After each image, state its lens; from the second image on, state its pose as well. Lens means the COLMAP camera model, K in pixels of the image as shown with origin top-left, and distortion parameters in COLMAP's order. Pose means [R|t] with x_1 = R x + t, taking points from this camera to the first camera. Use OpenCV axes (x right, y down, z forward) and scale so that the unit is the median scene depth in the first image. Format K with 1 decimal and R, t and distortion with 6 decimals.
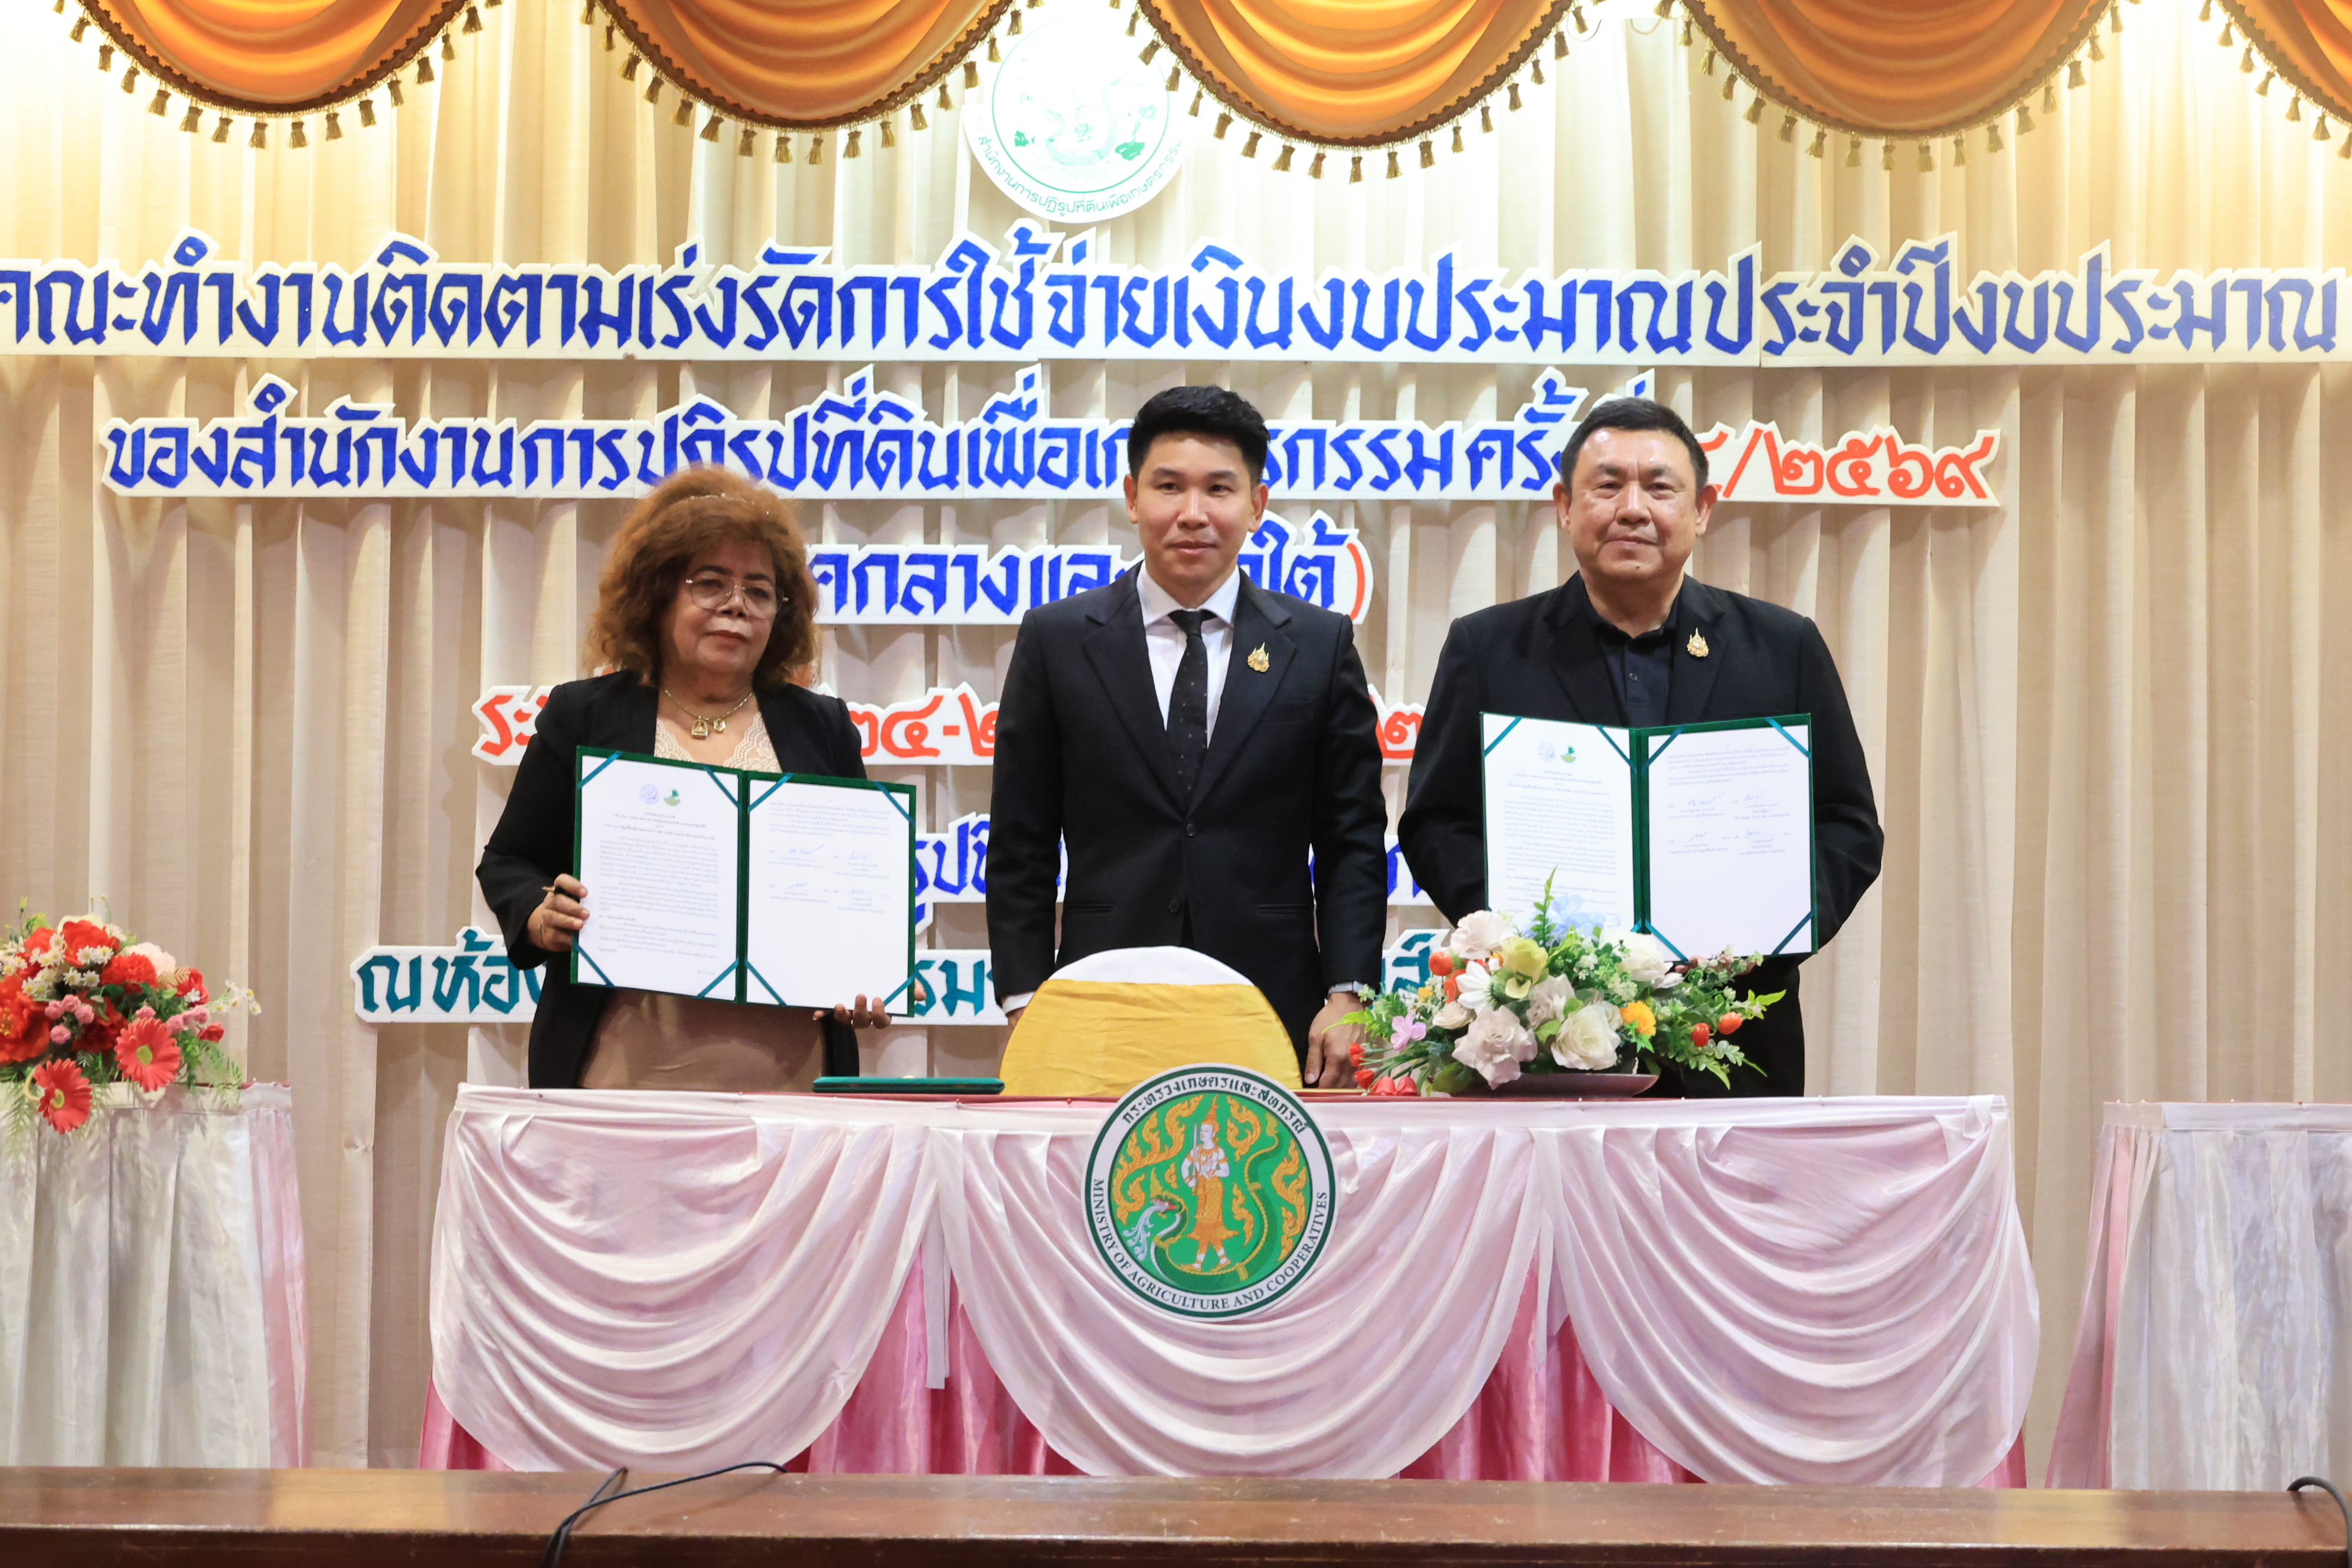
lens RADIAL K [[6994.0, 0, 1170.7], [0, 6994.0, 588.2], [0, 0, 1]] dist [-0.126405, -0.917486]
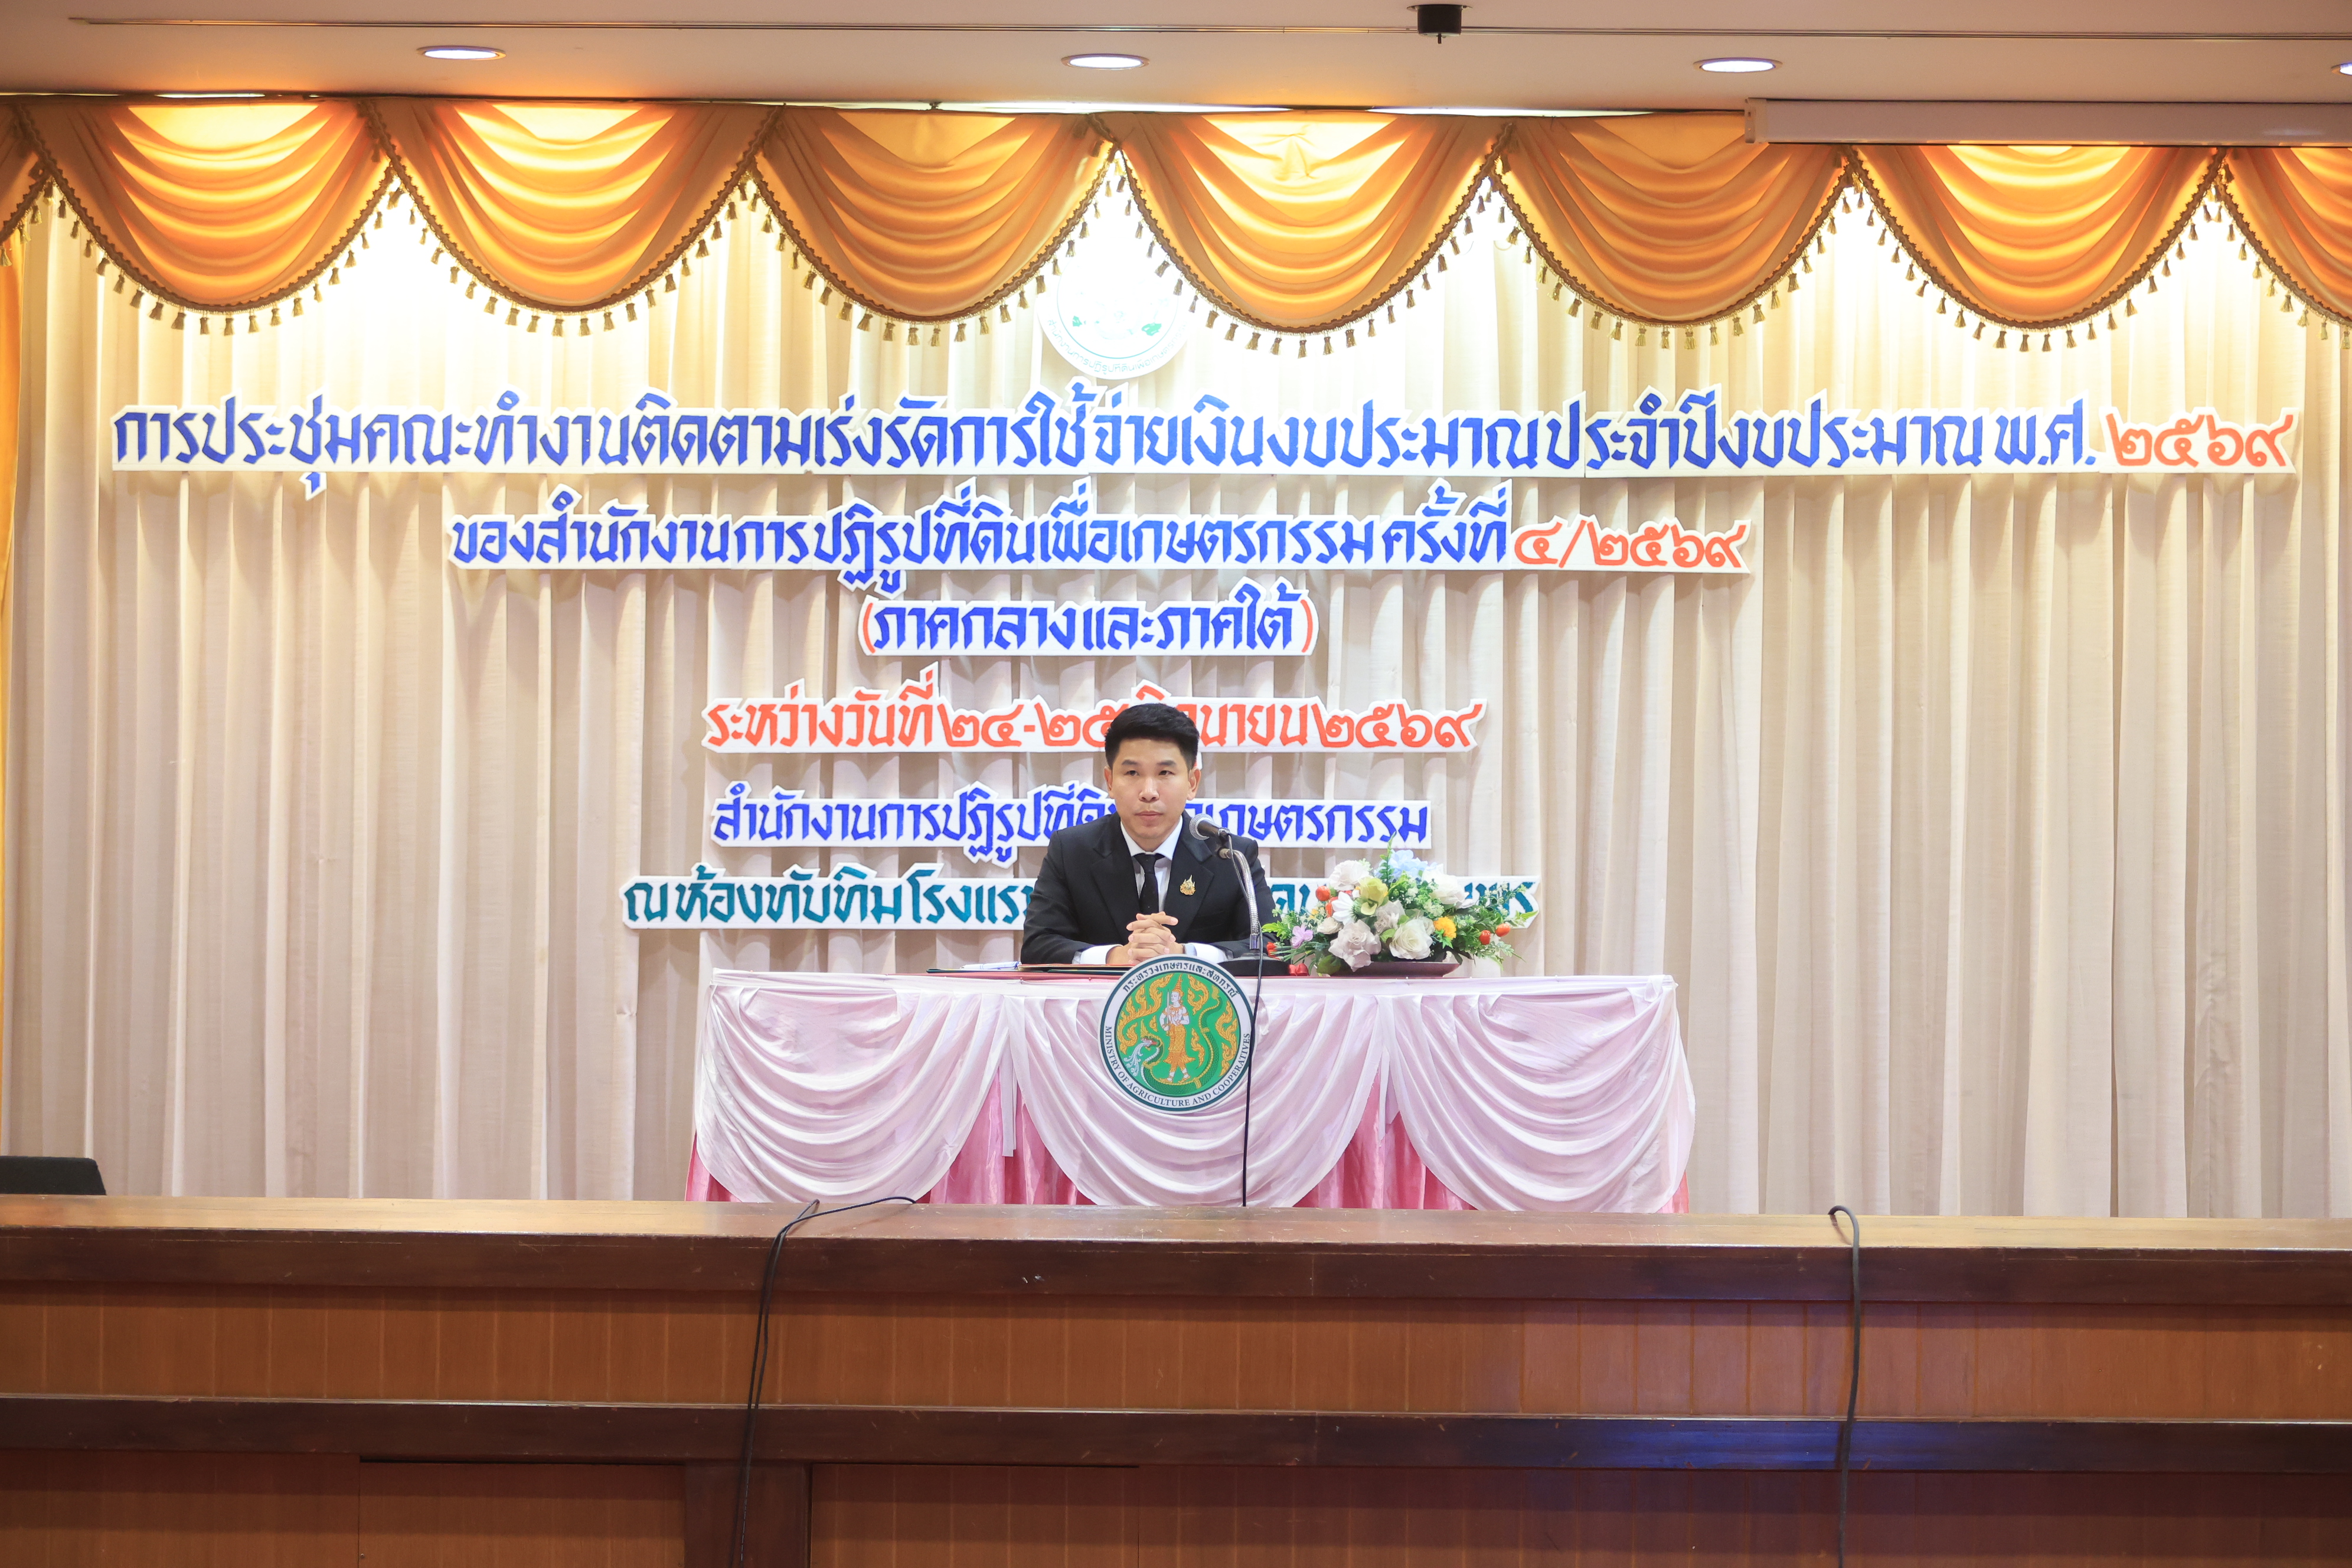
lens RADIAL K [[6534.1, 0, 1178.7], [0, 6534.1, 625.6], [0, 0, 1]] dist [-0.369105, 1.380348]
pose [[0.999869, -0.001577, -0.016087, 0.021670], [0.001849, 0.999856, 0.016895, -0.024005], [0.016058, -0.016923, 0.999728, -0.360849]]
